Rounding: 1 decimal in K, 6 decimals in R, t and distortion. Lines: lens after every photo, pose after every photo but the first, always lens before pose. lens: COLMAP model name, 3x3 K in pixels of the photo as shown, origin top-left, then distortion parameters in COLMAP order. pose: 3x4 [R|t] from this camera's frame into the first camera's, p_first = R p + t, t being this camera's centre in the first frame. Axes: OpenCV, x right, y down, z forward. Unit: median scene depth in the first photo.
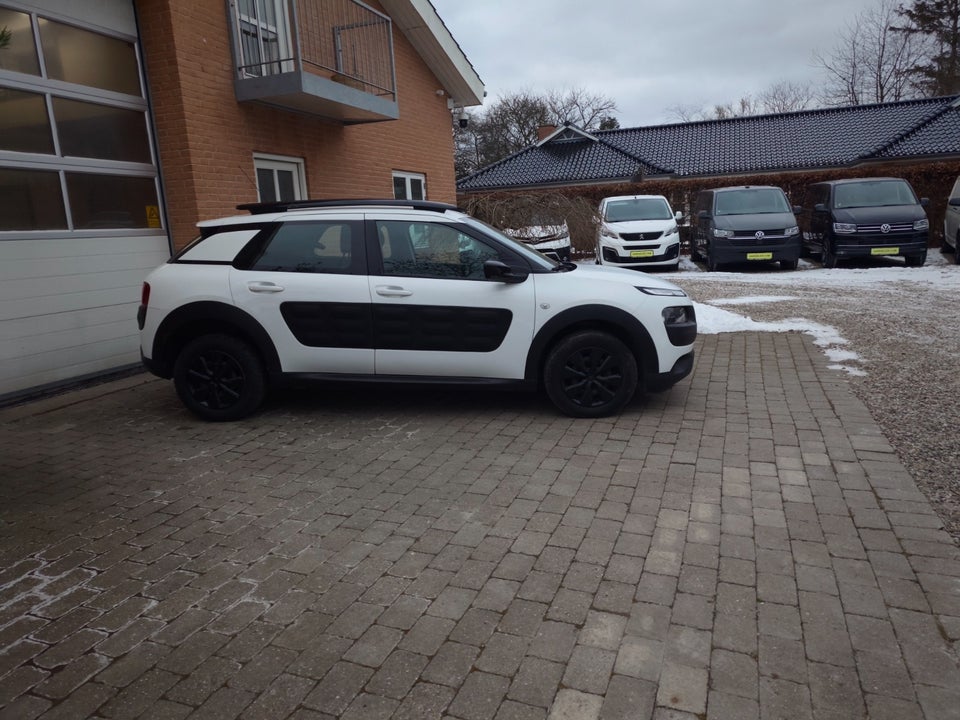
lens RADIAL K [[664.9, 0, 485.9], [0, 664.9, 362.3], [0, 0, 1]] dist [0.008131, 0.007620]
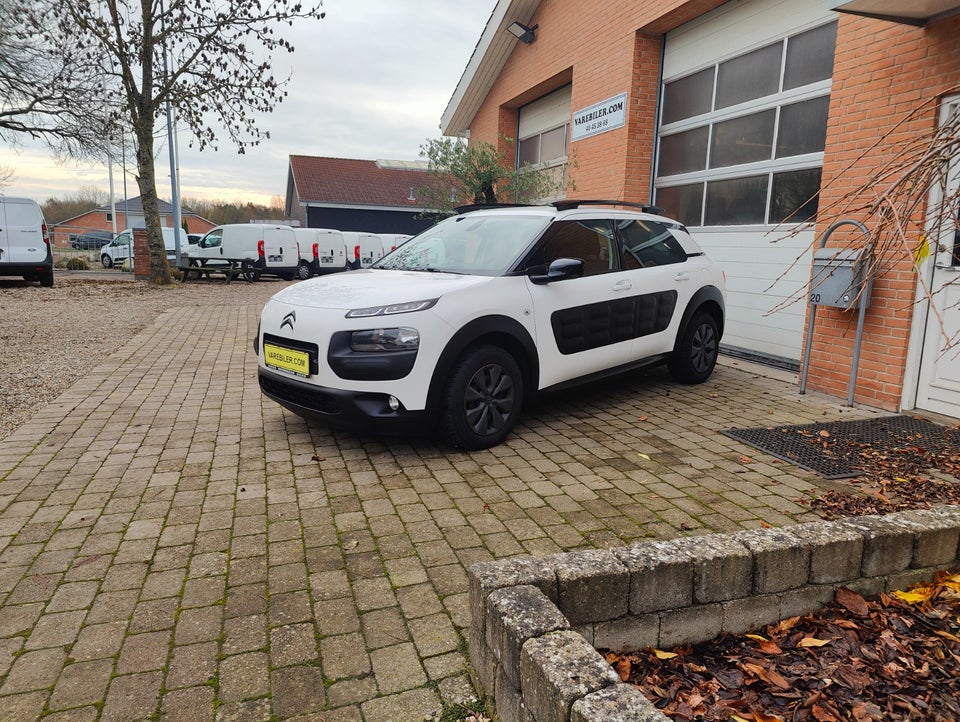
lens RADIAL K [[667.5, 0, 479.6], [0, 667.5, 352.5], [0, 0, 1]] dist [0.040599, -0.028393]
pose [[-0.777219, 0.123265, -0.617038, 0.624638], [-0.115156, 0.936198, 0.332073, -0.402920], [0.618603, 0.329149, -0.713436, 1.994954]]
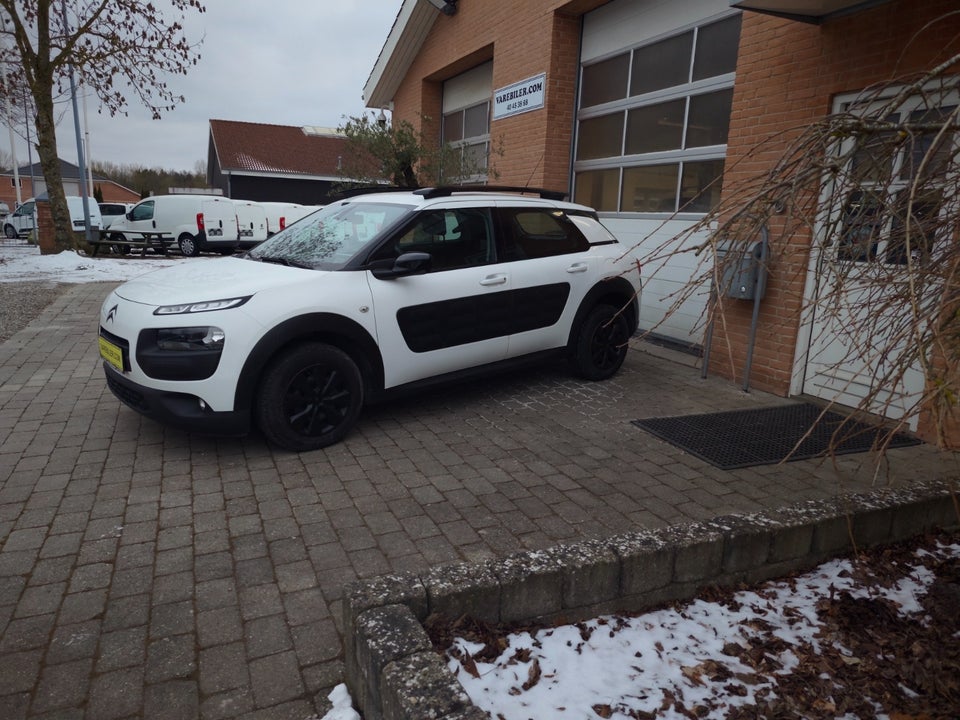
lens RADIAL K [[664.9, 0, 469.0], [0, 664.9, 362.9], [0, 0, 1]] dist [0.008131, 0.007620]
pose [[-0.723055, 0.164069, -0.671023, 0.590464], [-0.141751, 0.915475, 0.376581, -0.434806], [0.676090, 0.367407, -0.638682, 2.007006]]
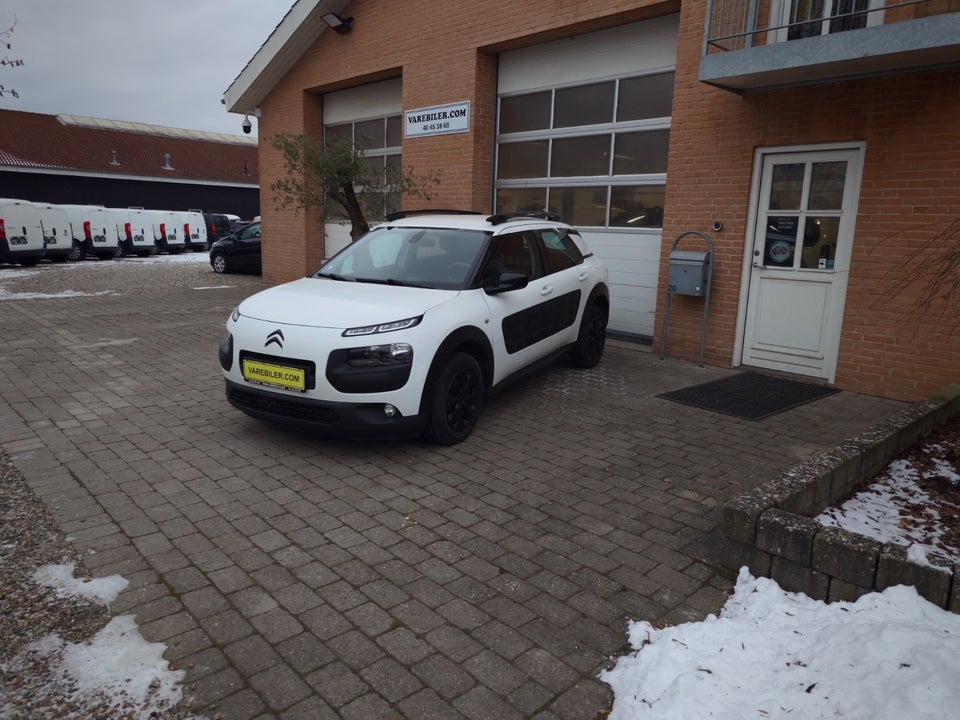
lens RADIAL K [[664.9, 0, 481.8], [0, 664.9, 352.4], [0, 0, 1]] dist [0.008131, 0.007620]
pose [[-0.443569, 0.200110, -0.873614, 1.003649], [-0.188955, 0.931964, 0.309416, -0.425447], [0.876095, 0.302321, -0.375579, 1.736518]]
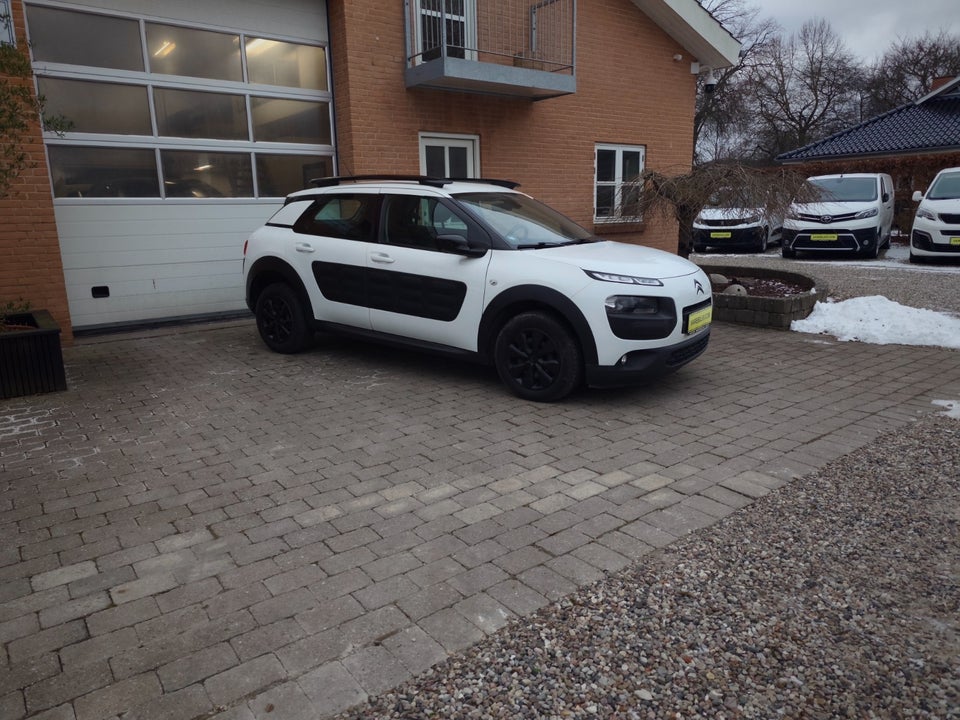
lens RADIAL K [[664.9, 0, 474.7], [0, 664.9, 362.2], [0, 0, 1]] dist [0.008131, 0.007620]
pose [[0.845289, 0.145167, -0.514211, 0.592123], [-0.124377, 0.989407, 0.074861, -0.035899], [0.519631, 0.000677, 0.854390, 0.120550]]
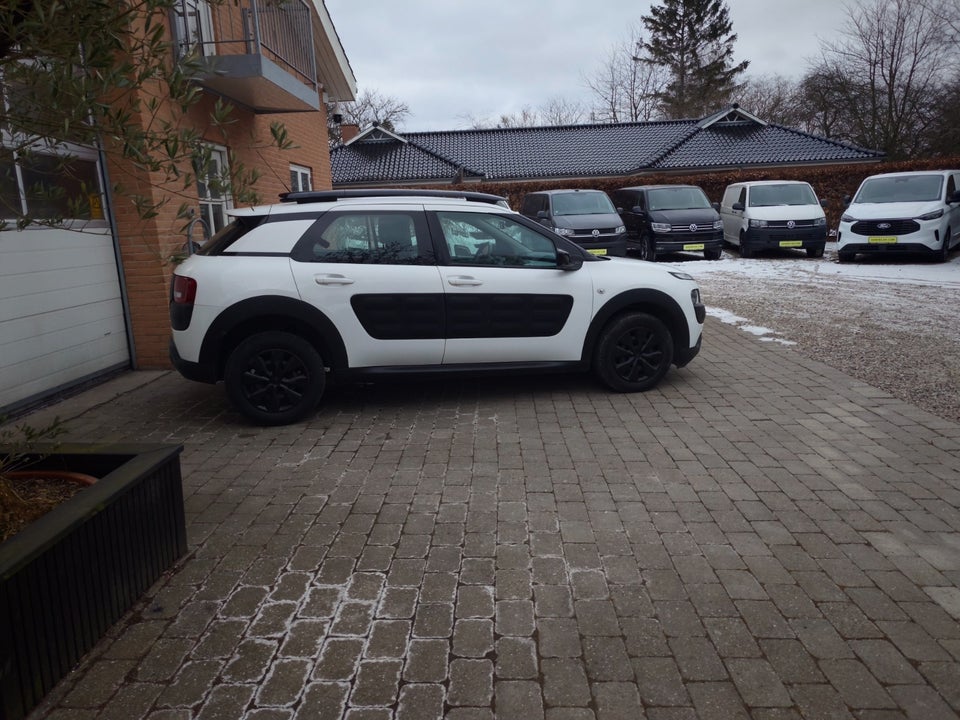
lens RADIAL K [[664.9, 0, 472.6], [0, 664.9, 350.3], [0, 0, 1]] dist [0.008131, 0.007620]
pose [[0.950080, -0.052436, 0.307568, -0.442940], [0.058220, 0.998257, -0.009653, 0.009715], [-0.306526, 0.027078, 0.951477, 0.033634]]
